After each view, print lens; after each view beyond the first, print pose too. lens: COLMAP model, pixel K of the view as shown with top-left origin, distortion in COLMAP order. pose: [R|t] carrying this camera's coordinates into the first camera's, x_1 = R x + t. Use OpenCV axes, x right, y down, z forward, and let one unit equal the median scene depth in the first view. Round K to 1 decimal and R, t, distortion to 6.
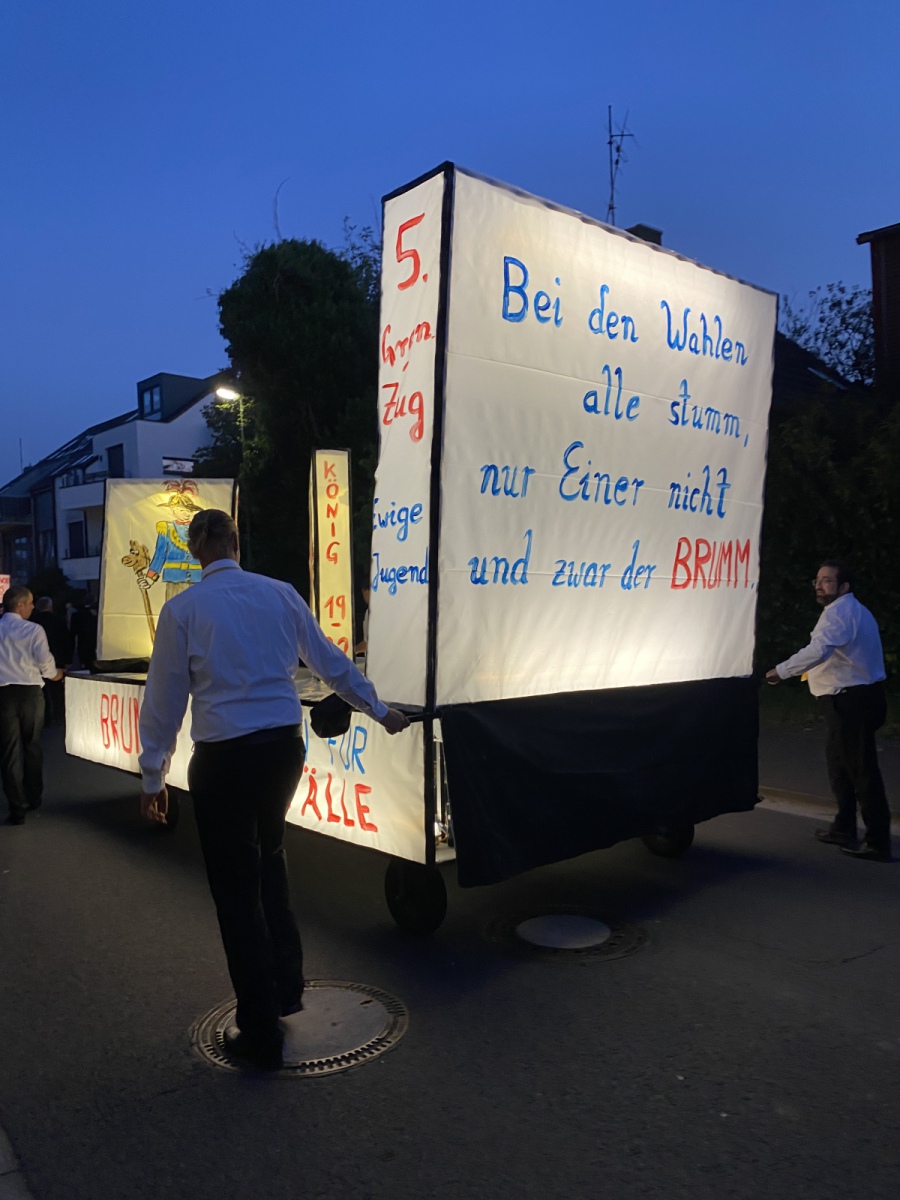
lens RADIAL K [[938.8, 0, 450.0], [0, 938.8, 600.0], [0, 0, 1]] dist [-0.000580, -0.005965]
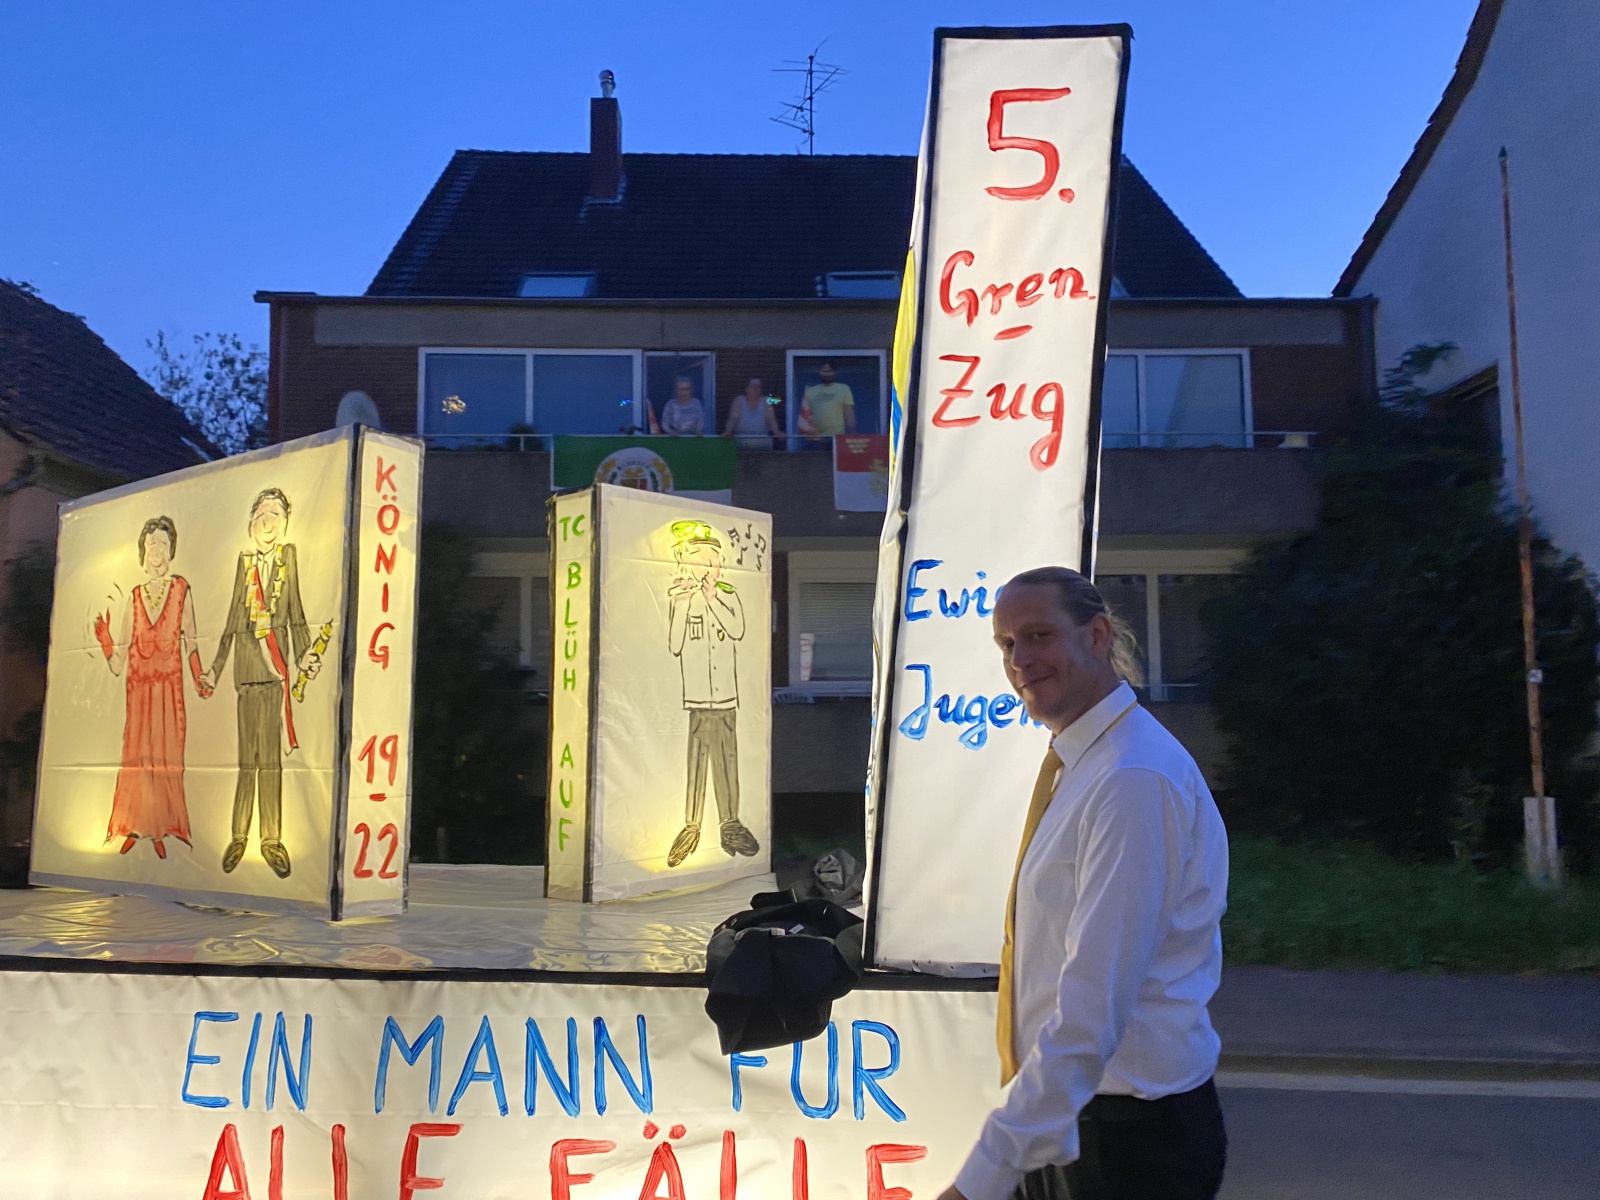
lens RADIAL K [[1251.7, 0, 799.6], [0, 1251.7, 570.7], [0, 0, 1]] dist [-0.000580, -0.005965]
pose [[0.699824, 0.119239, 0.704293, -0.626288], [-0.022562, 0.989167, -0.145051, 0.000115], [-0.713959, 0.085620, 0.694933, 0.577511]]
